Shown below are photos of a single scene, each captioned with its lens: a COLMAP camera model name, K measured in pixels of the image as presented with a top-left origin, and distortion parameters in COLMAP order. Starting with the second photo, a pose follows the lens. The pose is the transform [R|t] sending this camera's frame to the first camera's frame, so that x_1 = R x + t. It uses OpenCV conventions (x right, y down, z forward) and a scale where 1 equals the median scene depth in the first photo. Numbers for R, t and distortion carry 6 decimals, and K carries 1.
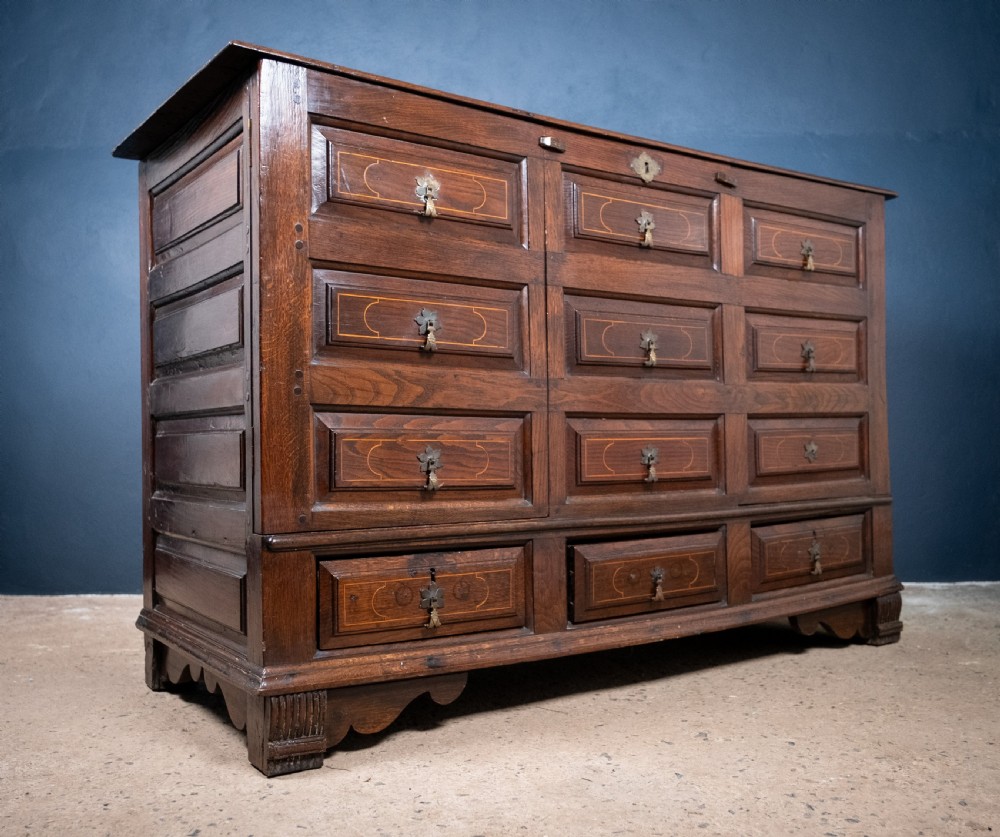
lens RADIAL K [[973.0, 0, 492.5], [0, 973.0, 424.5], [0, 0, 1]] dist [-0.015512, 0.000000]
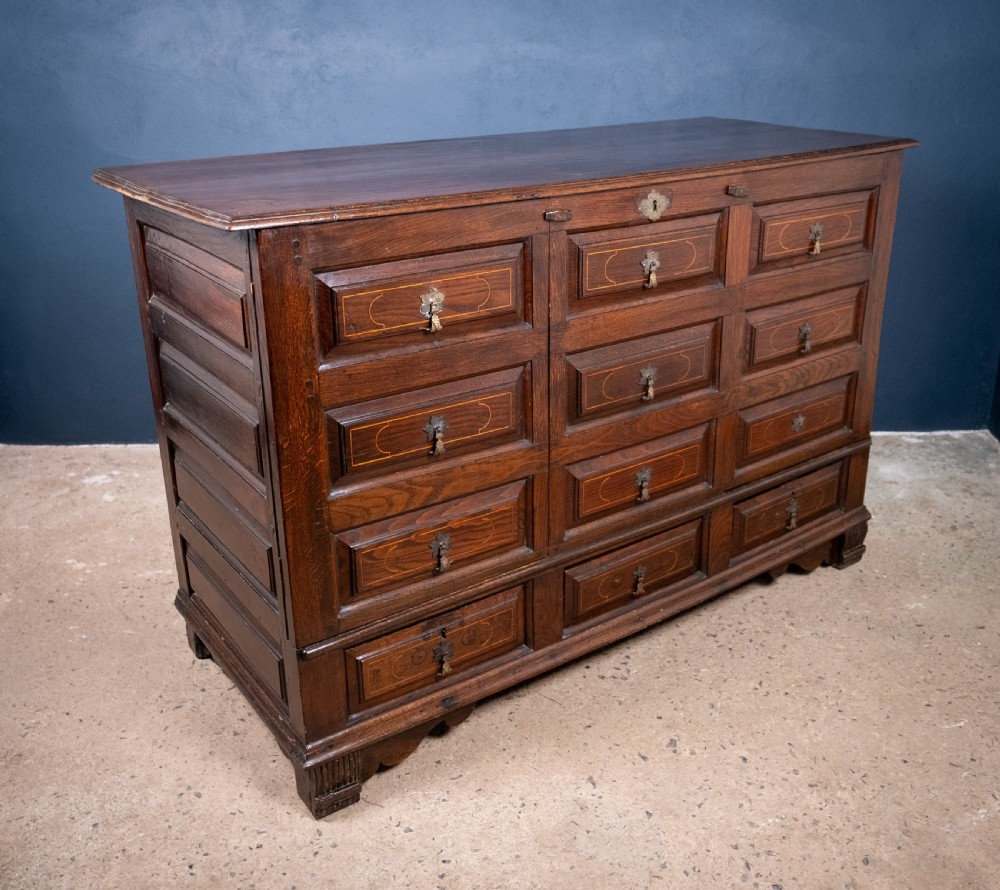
lens RADIAL K [[1024.2, 0, 524.1], [0, 1024.2, 394.6], [0, 0, 1]] dist [-0.021045, 0.000000]
pose [[0.999408, -0.004908, 0.034053, -0.008725], [-0.007668, 0.933098, 0.359539, -0.545436], [-0.033539, -0.359588, 0.932508, -0.018257]]
